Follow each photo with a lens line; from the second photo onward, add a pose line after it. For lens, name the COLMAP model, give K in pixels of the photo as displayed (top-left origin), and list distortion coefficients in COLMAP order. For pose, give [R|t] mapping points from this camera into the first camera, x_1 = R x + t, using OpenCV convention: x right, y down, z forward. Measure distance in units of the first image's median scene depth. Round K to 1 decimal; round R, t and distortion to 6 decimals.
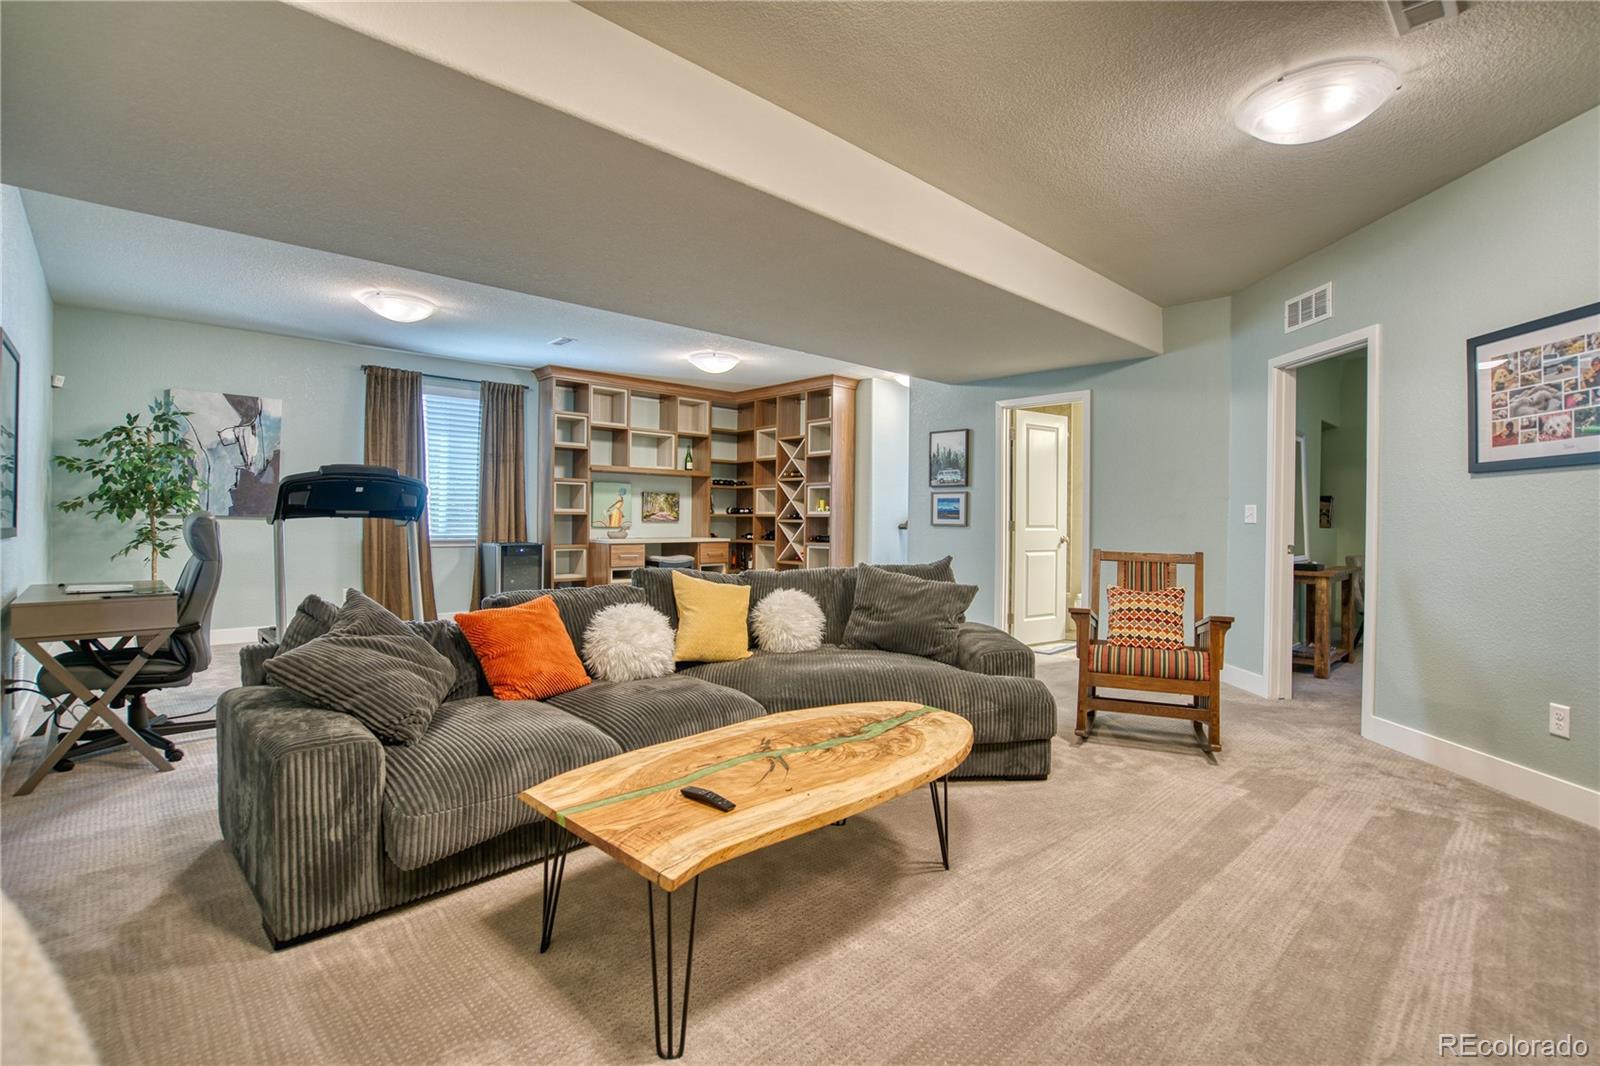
lens RADIAL K [[741.6, 0, 798.1], [0, 741.6, 529.1], [0, 0, 1]] dist [-0.057677, 0.022302]
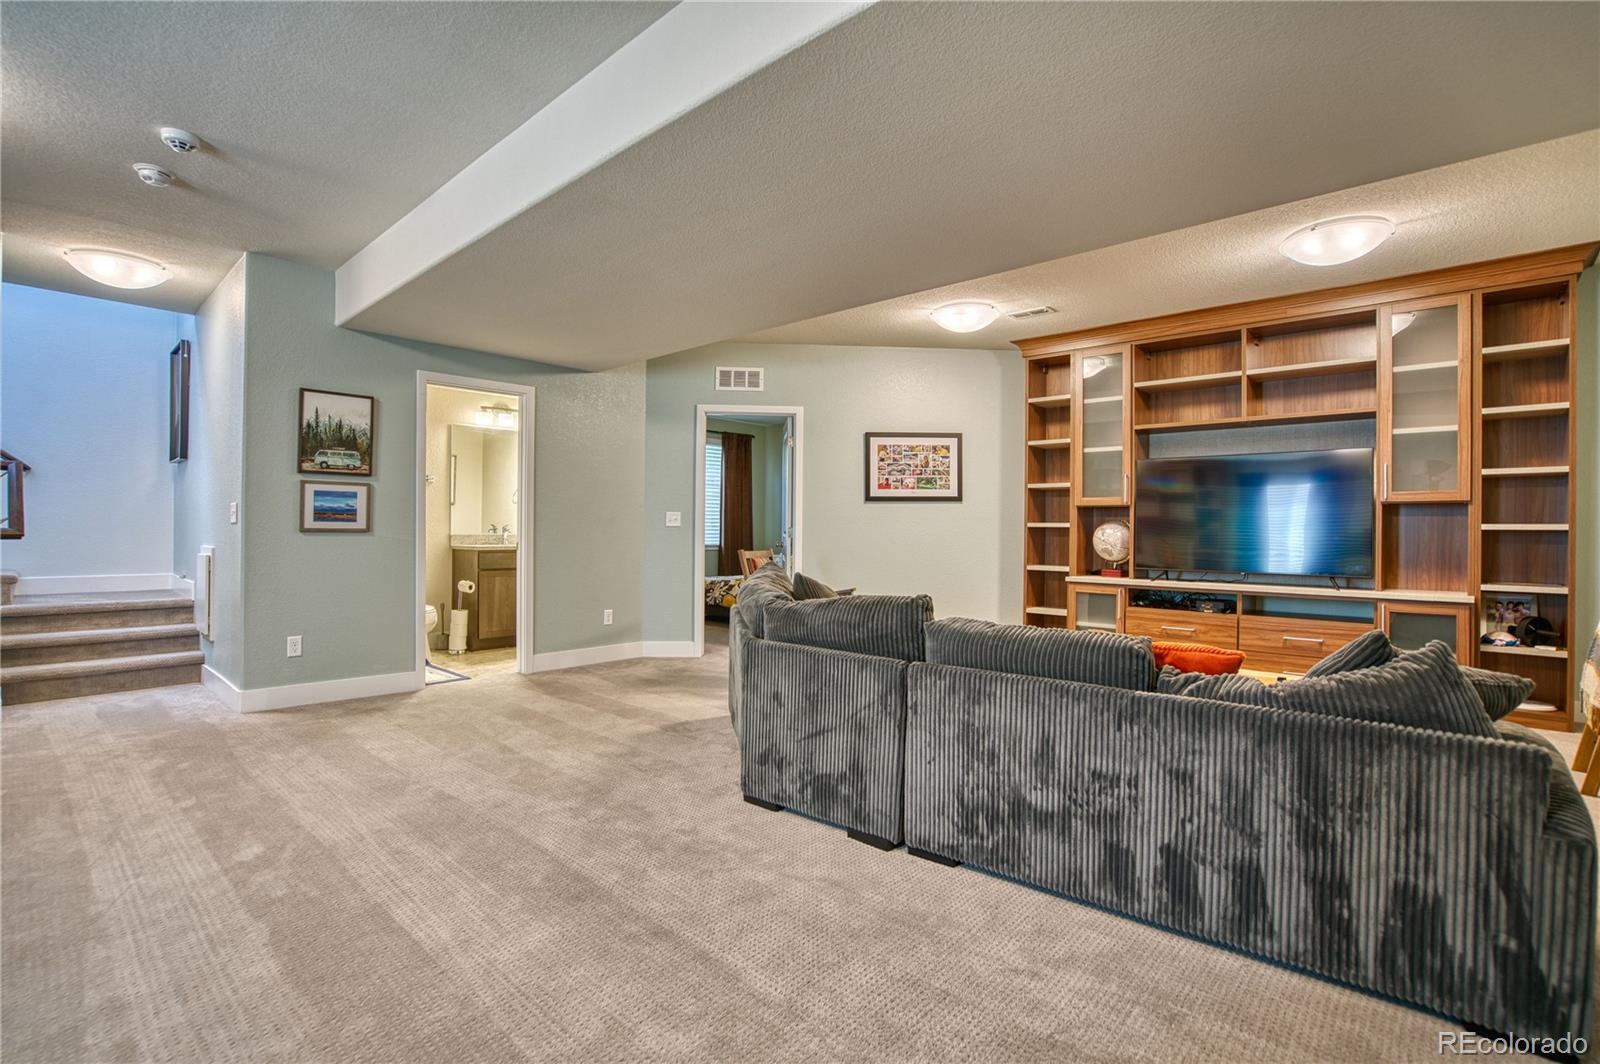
lens RADIAL K [[741.6, 0, 798.1], [0, 741.6, 528.1], [0, 0, 1]] dist [-0.057677, 0.022302]
pose [[-0.054057, -0.007813, 0.998507, -0.501753], [0.004953, 0.999955, 0.008092, -0.011091], [-0.998526, 0.005383, -0.054016, 0.618281]]
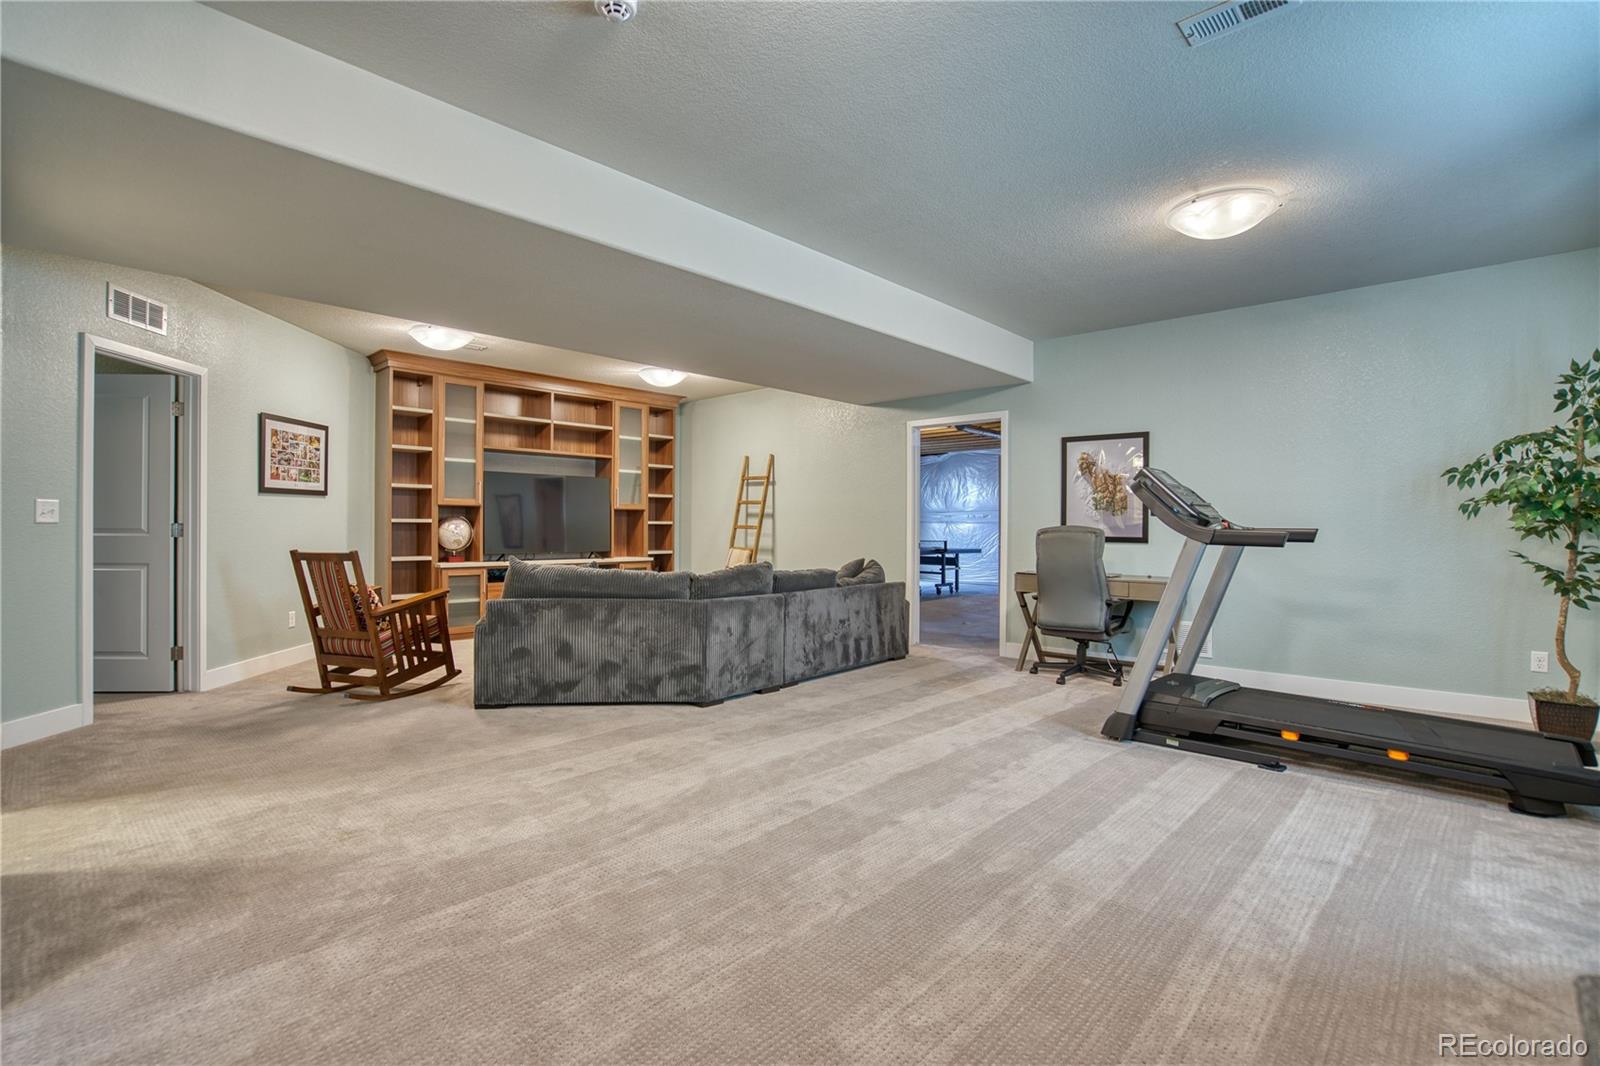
lens RADIAL K [[741.6, 0, 798.1], [0, 741.6, 529.1], [0, 0, 1]] dist [-0.057677, 0.022302]
pose [[-0.999203, -0.011081, -0.038345, -0.114042], [-0.011761, 0.999777, 0.017551, -0.018429], [0.038142, 0.017988, -0.999110, 1.301189]]
